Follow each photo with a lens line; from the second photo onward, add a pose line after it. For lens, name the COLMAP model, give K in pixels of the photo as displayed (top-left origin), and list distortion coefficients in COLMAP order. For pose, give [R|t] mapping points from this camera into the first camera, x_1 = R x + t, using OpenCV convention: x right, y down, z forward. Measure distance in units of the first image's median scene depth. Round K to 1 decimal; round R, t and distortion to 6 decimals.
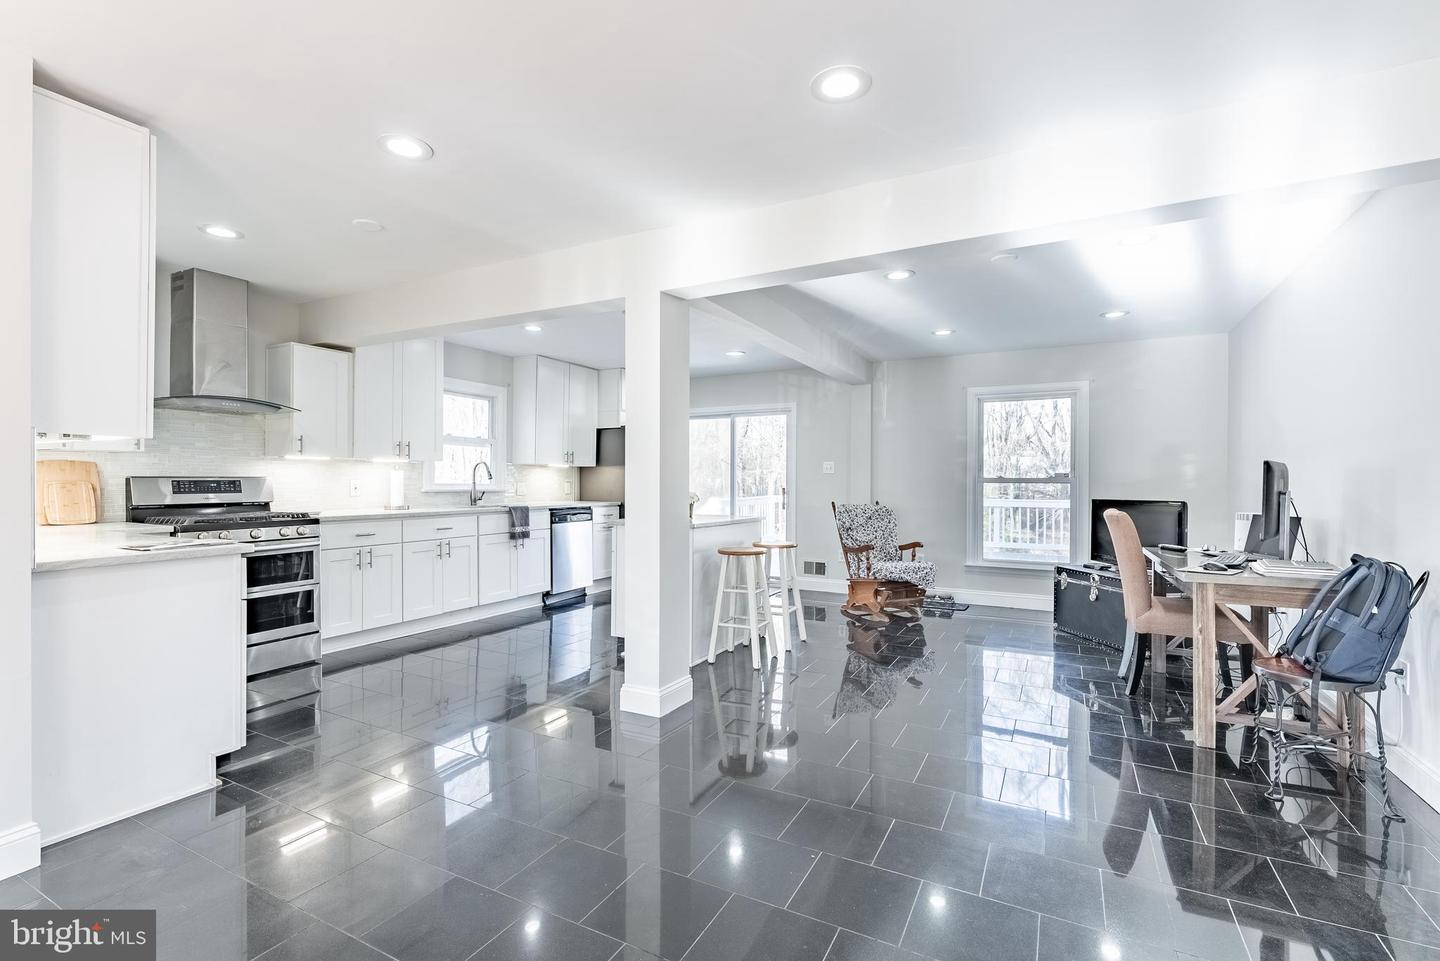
lens RADIAL K [[650.1, 0, 719.3], [0, 650.1, 478.0], [0, 0, 1]] dist [-0.004247, 0.001594]
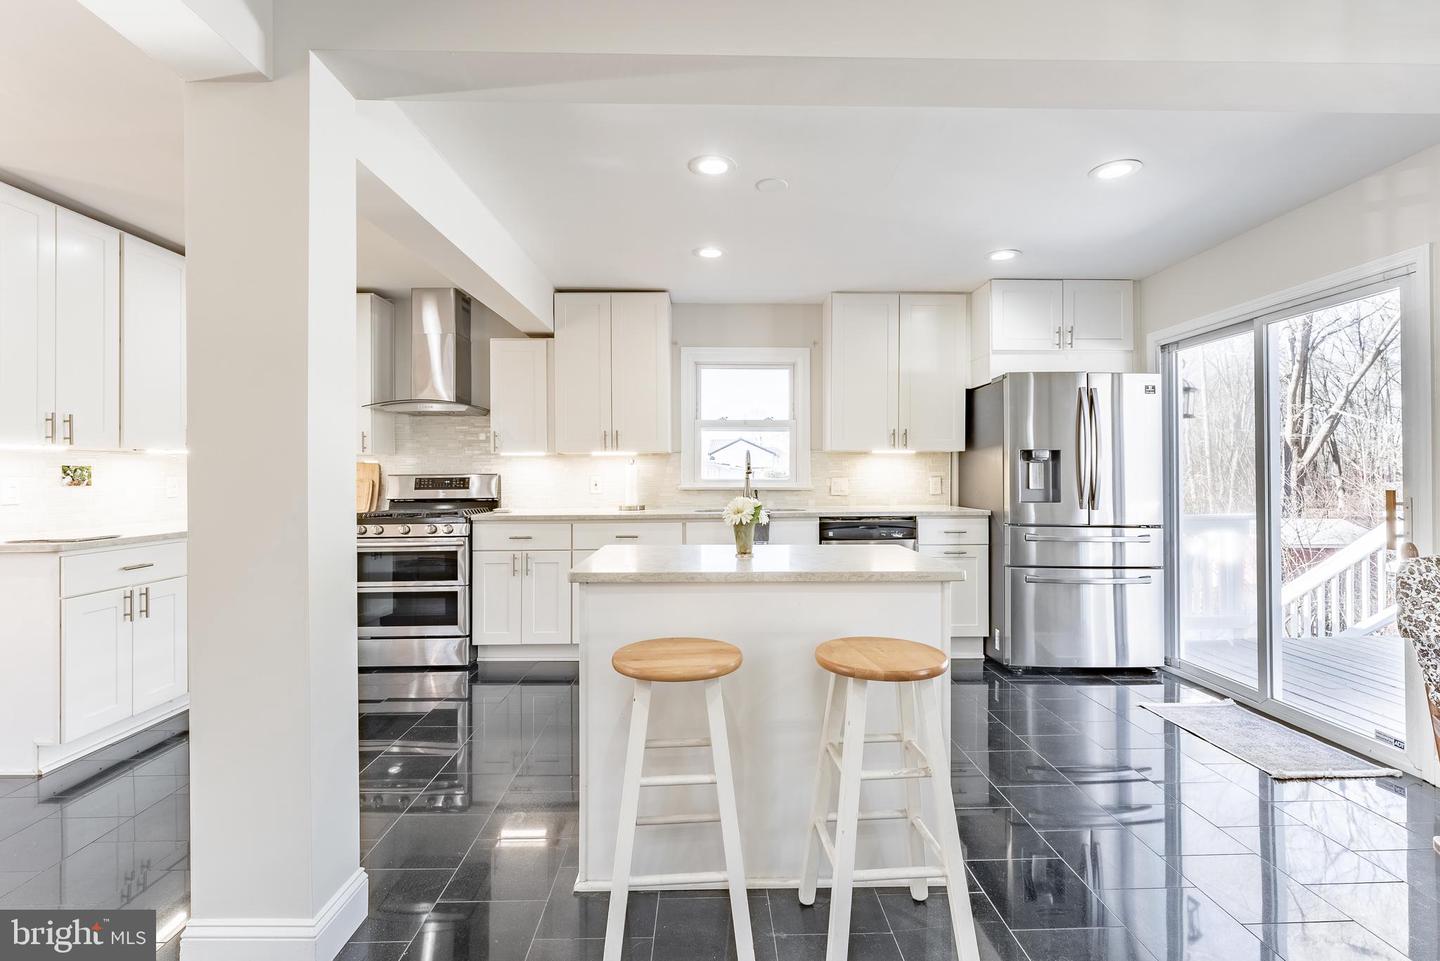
lens RADIAL K [[650.1, 0, 718.4], [0, 650.1, 471.2], [0, 0, 1]] dist [-0.004247, 0.001594]
pose [[0.489311, -0.010669, -0.872044, 0.349597], [0.011093, 0.999920, -0.006009, 0.003780], [0.872039, -0.006733, 0.489391, 0.753729]]
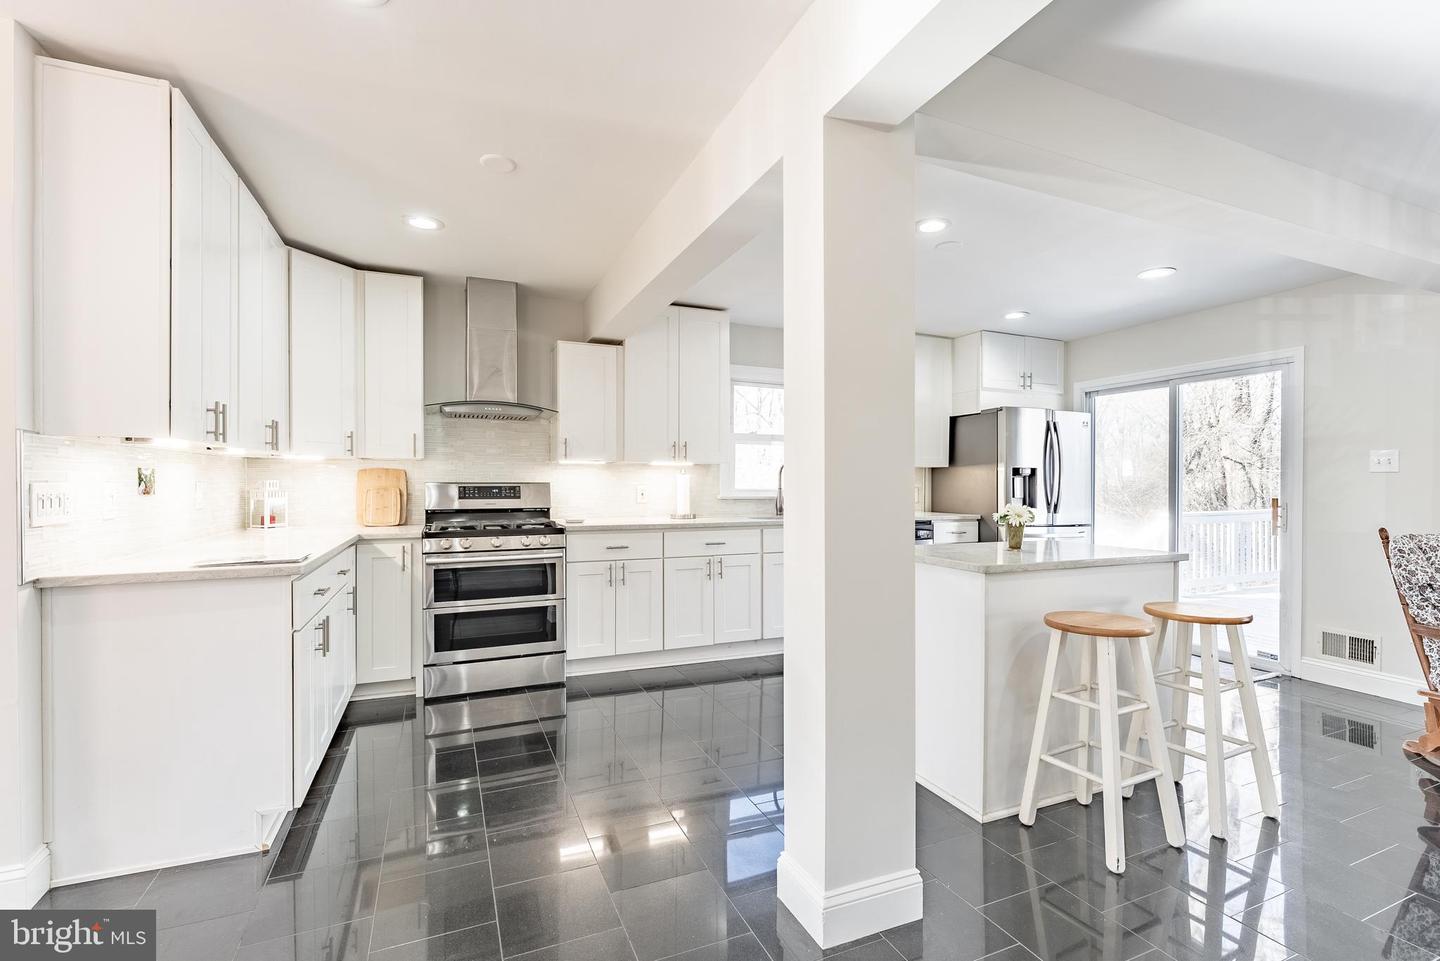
lens RADIAL K [[650.1, 0, 720.8], [0, 650.1, 486.7], [0, 0, 1]] dist [-0.004247, 0.001594]
pose [[0.781730, 0.000589, -0.623617, 0.111628], [0.003507, 0.999980, 0.005339, 0.000205], [0.623607, -0.006361, 0.781712, 0.372865]]
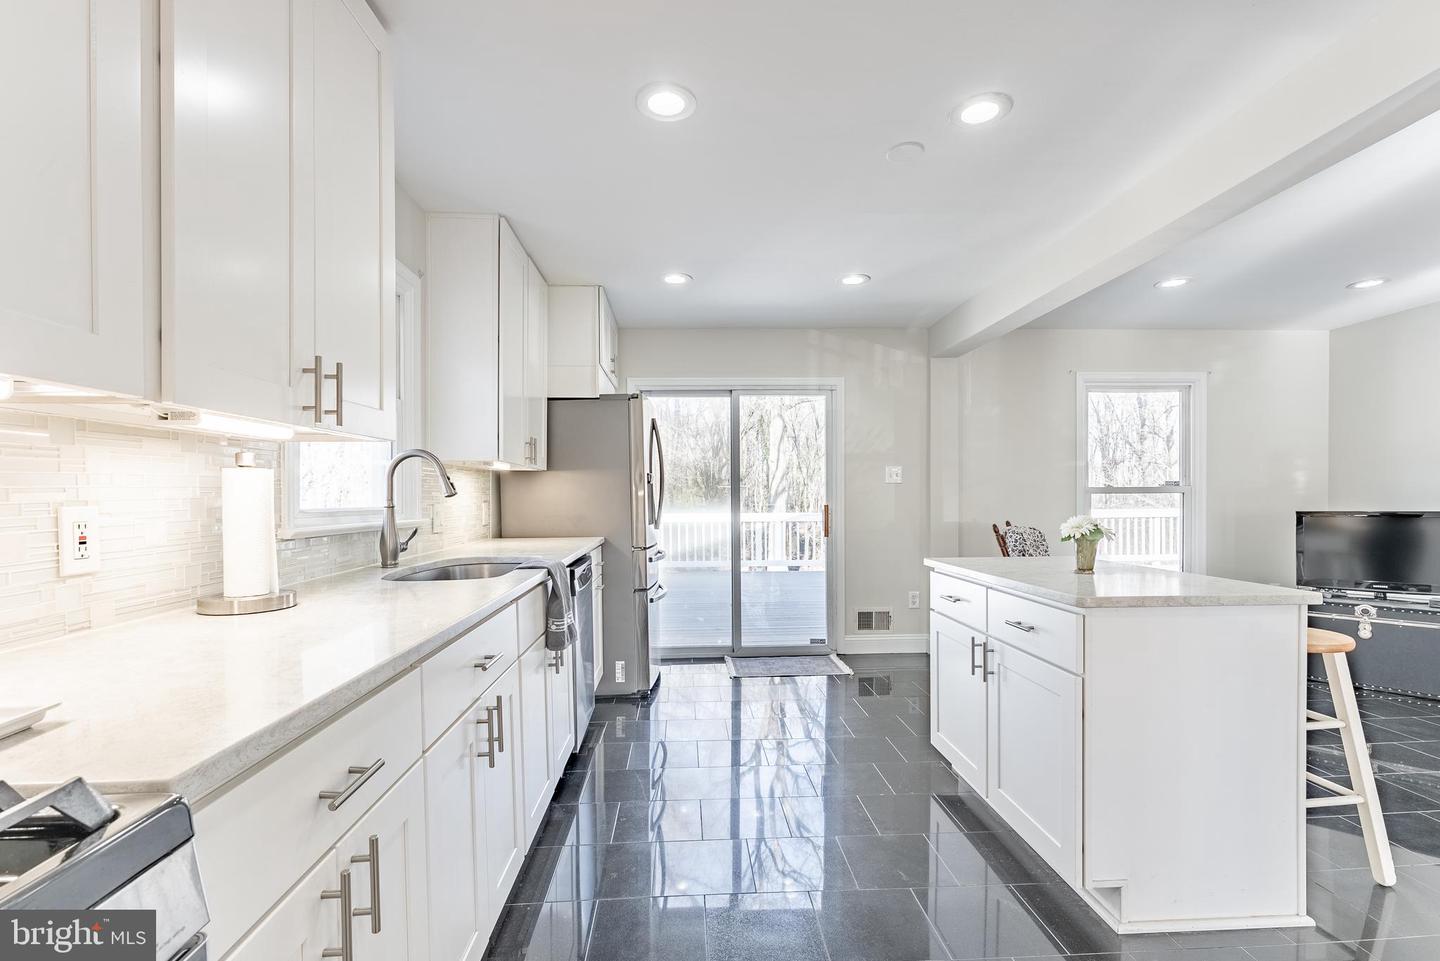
lens RADIAL K [[650.1, 0, 715.7], [0, 650.1, 503.8], [0, 0, 1]] dist [-0.004247, 0.001594]
pose [[0.852984, -0.017957, 0.521628, -0.523025], [0.009528, 0.999777, 0.018836, 0.000713], [-0.521850, -0.011096, 0.852965, 0.741165]]
